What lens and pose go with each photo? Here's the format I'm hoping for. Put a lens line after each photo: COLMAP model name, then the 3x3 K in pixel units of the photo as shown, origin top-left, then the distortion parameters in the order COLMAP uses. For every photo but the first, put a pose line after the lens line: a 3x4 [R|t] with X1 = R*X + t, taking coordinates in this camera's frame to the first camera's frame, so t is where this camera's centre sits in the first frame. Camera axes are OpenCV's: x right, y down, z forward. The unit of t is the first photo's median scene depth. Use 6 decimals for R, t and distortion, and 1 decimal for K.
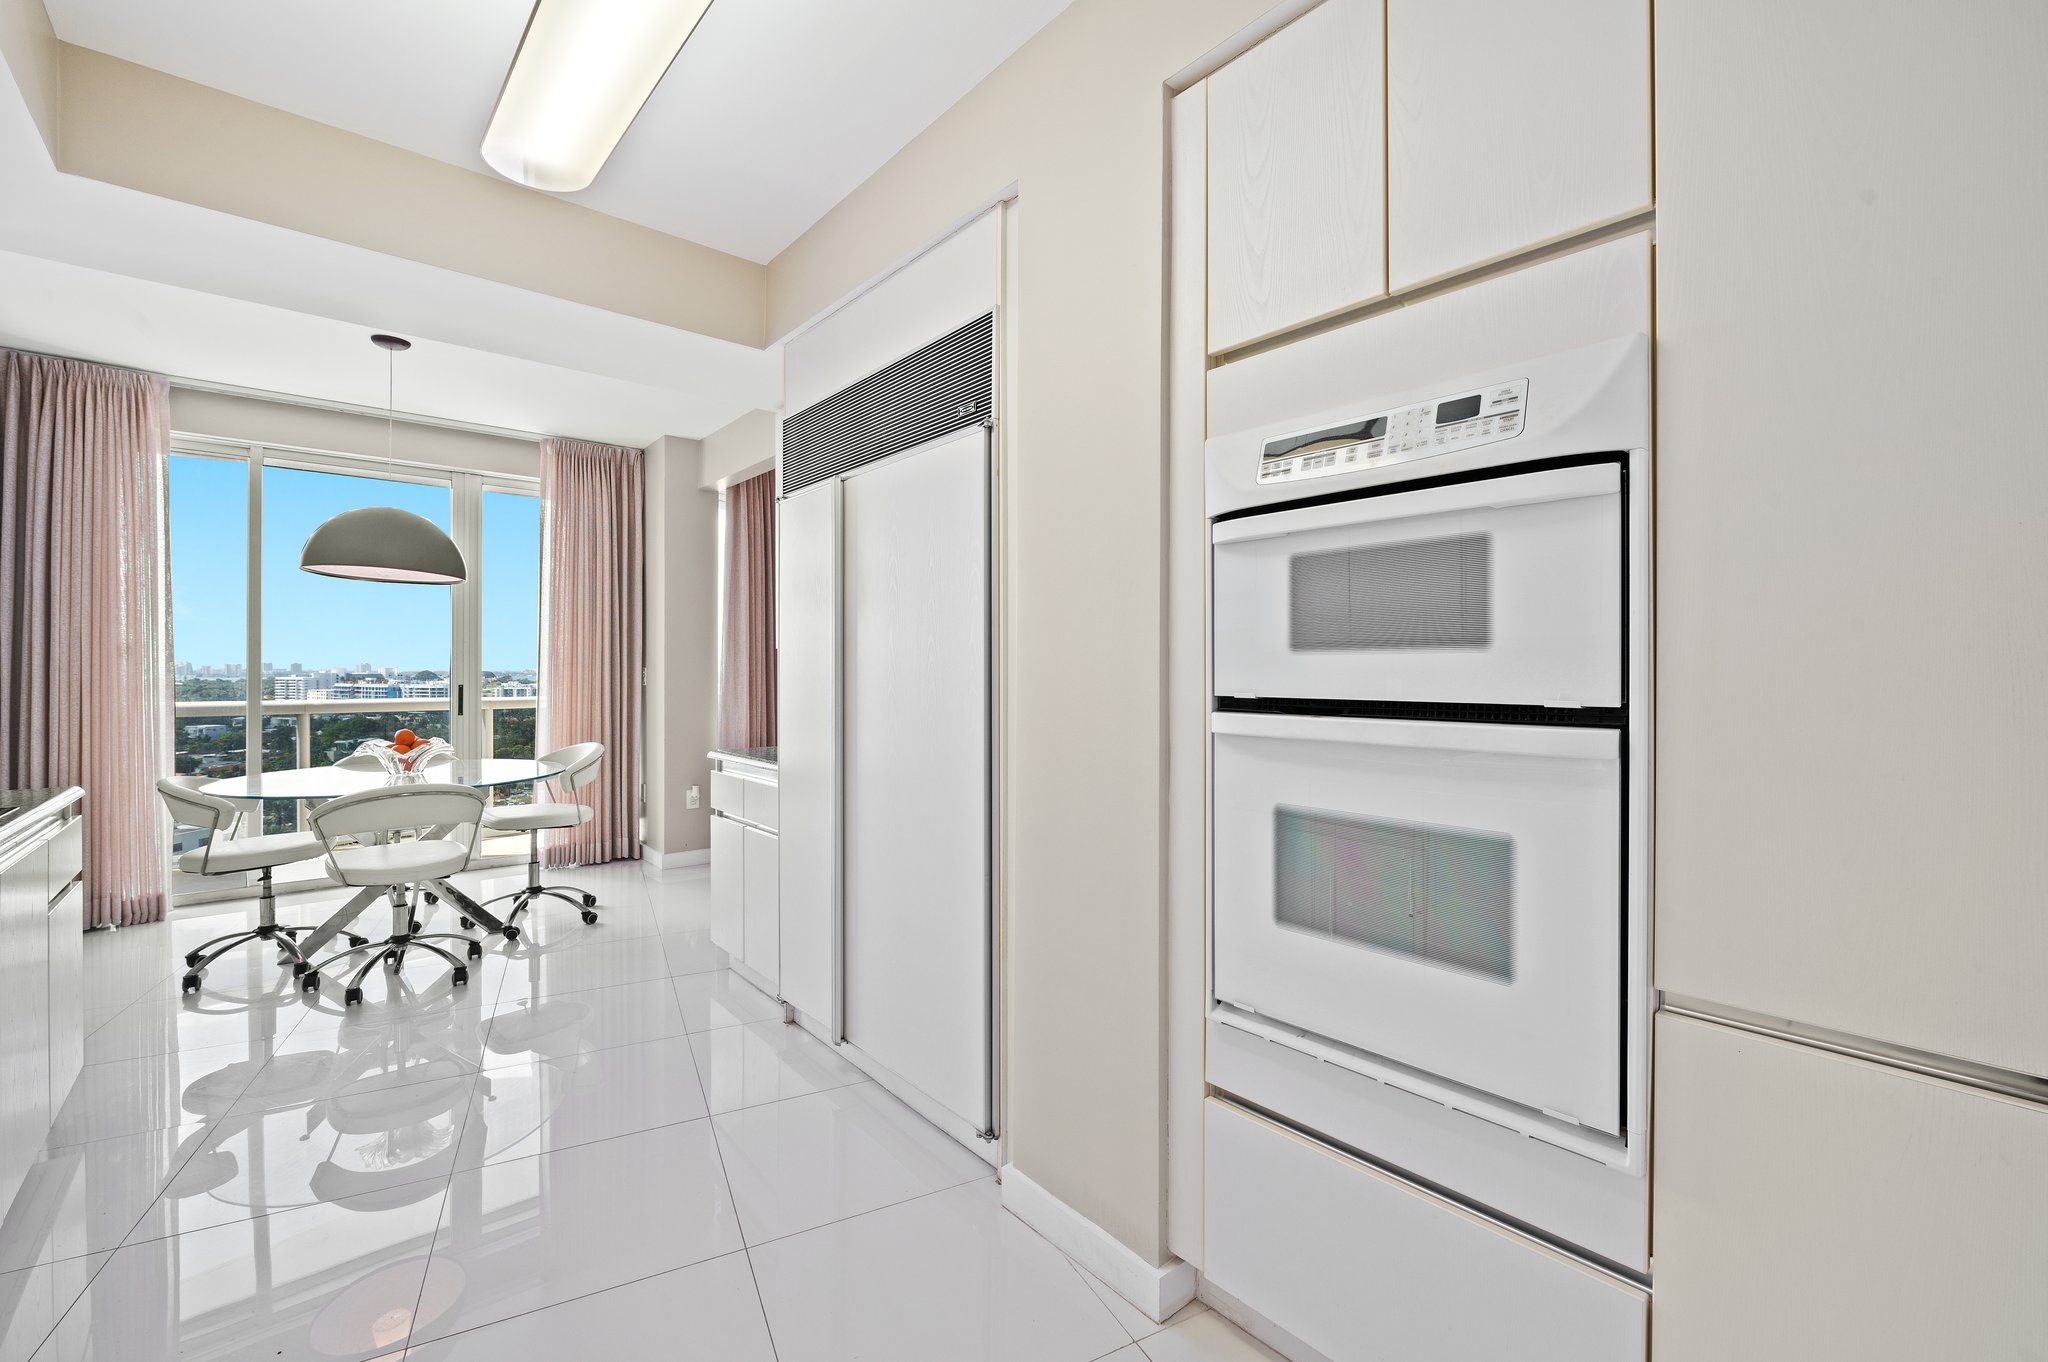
lens RADIAL K [[853.5, 0, 1034.9], [0, 853.5, 669.8], [0, 0, 1]] dist [-0.002147, -0.000374]
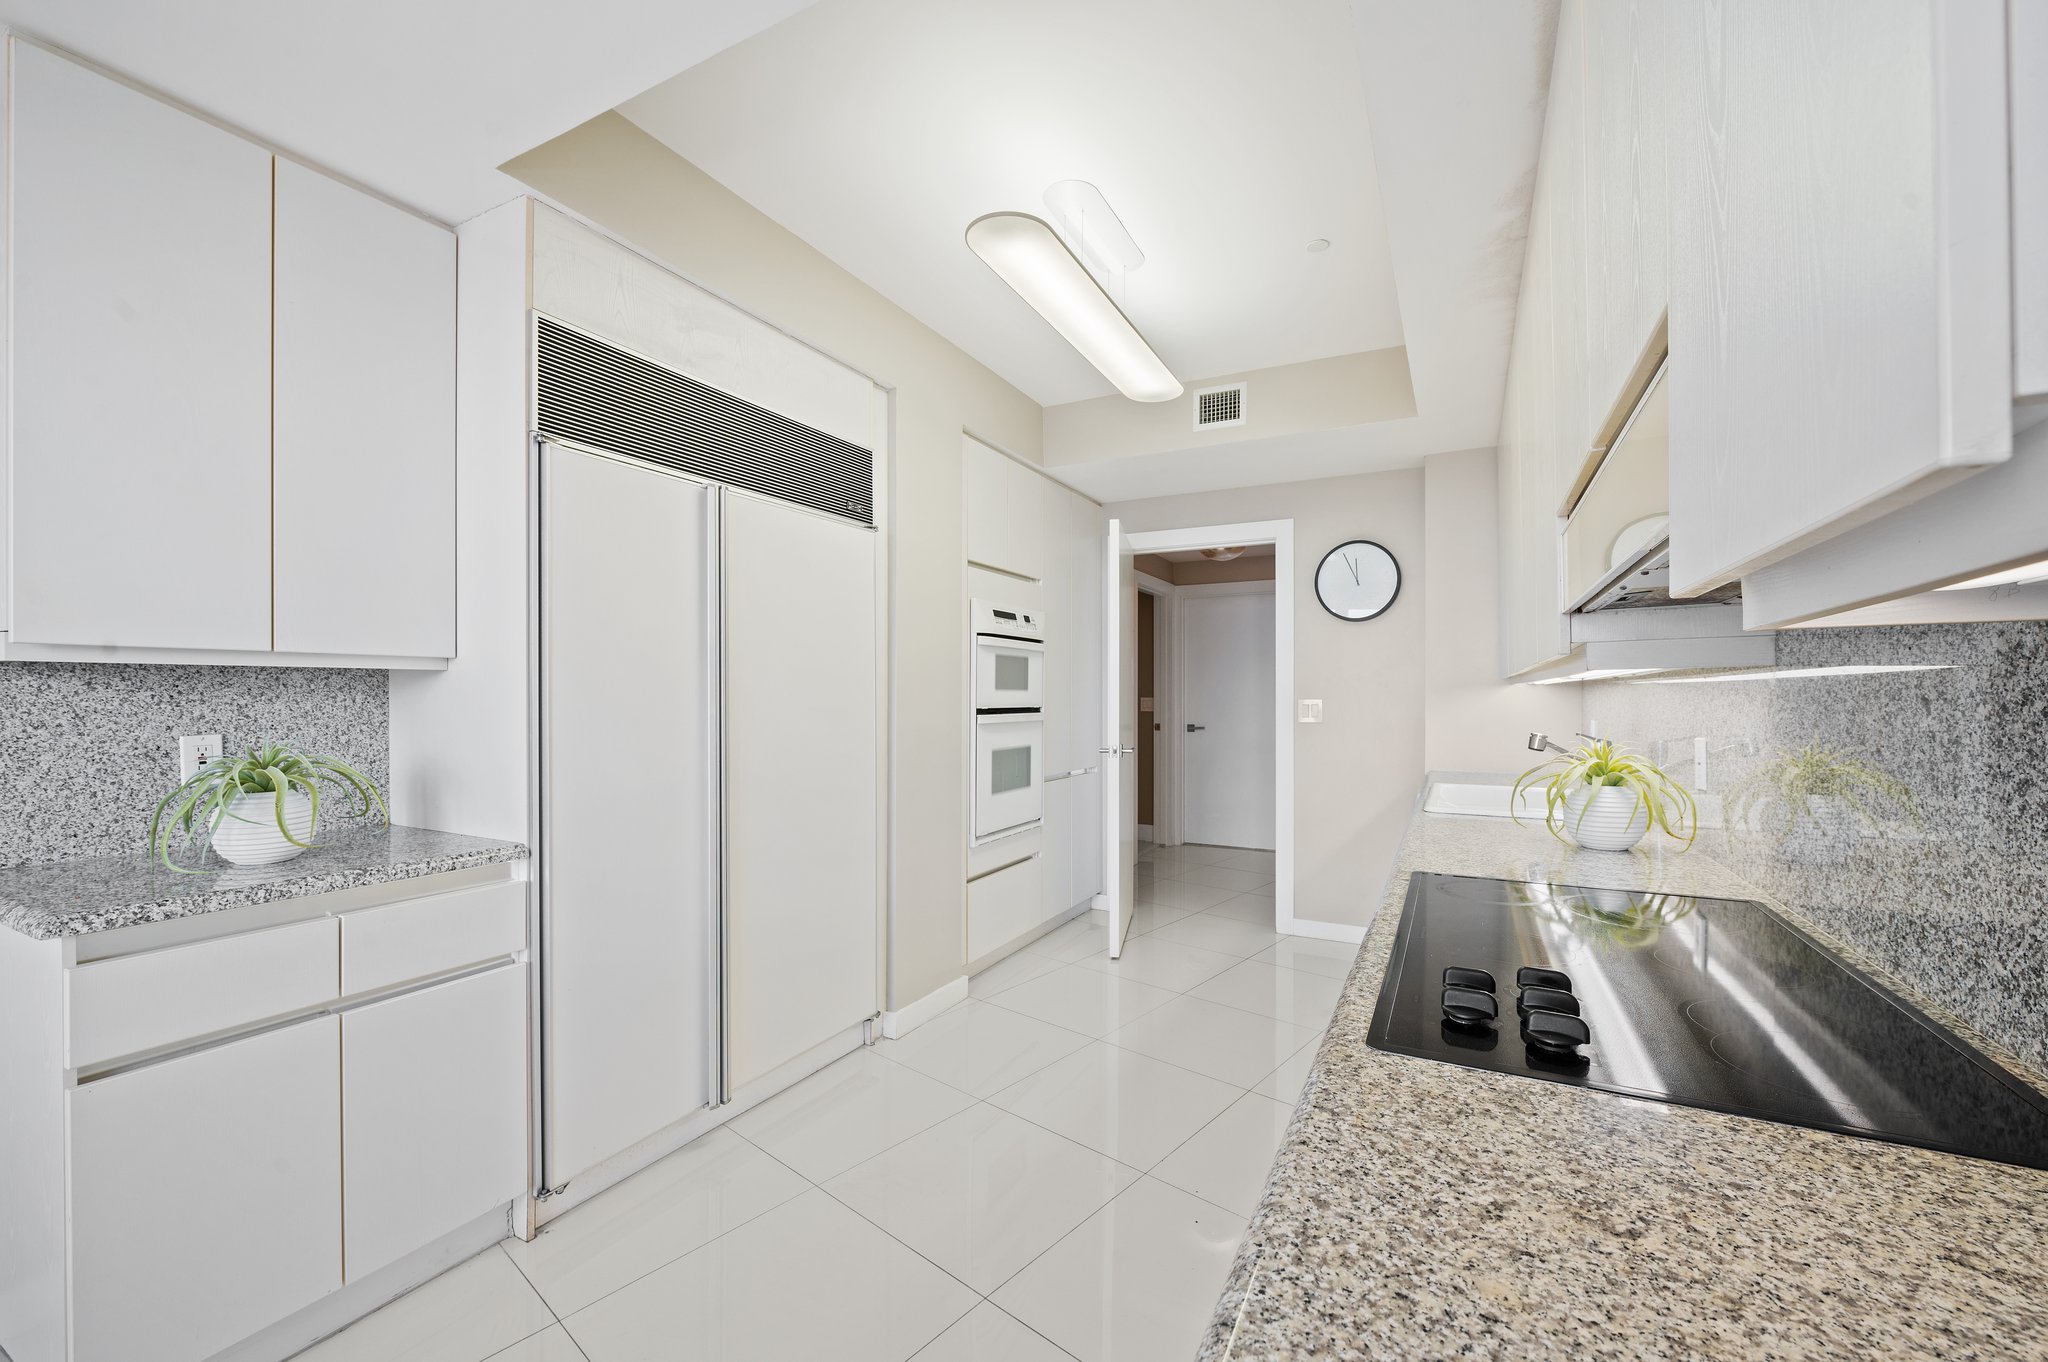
lens RADIAL K [[805.8, 0, 1023.6], [0, 805.8, 690.8], [0, 0, 1]] dist [-0.009319, -0.000282]
pose [[-0.357286, -0.001632, 0.933993, -1.967829], [-0.004323, 0.999991, 0.000093, -0.020510], [-0.933985, -0.004004, -0.357290, 1.727871]]
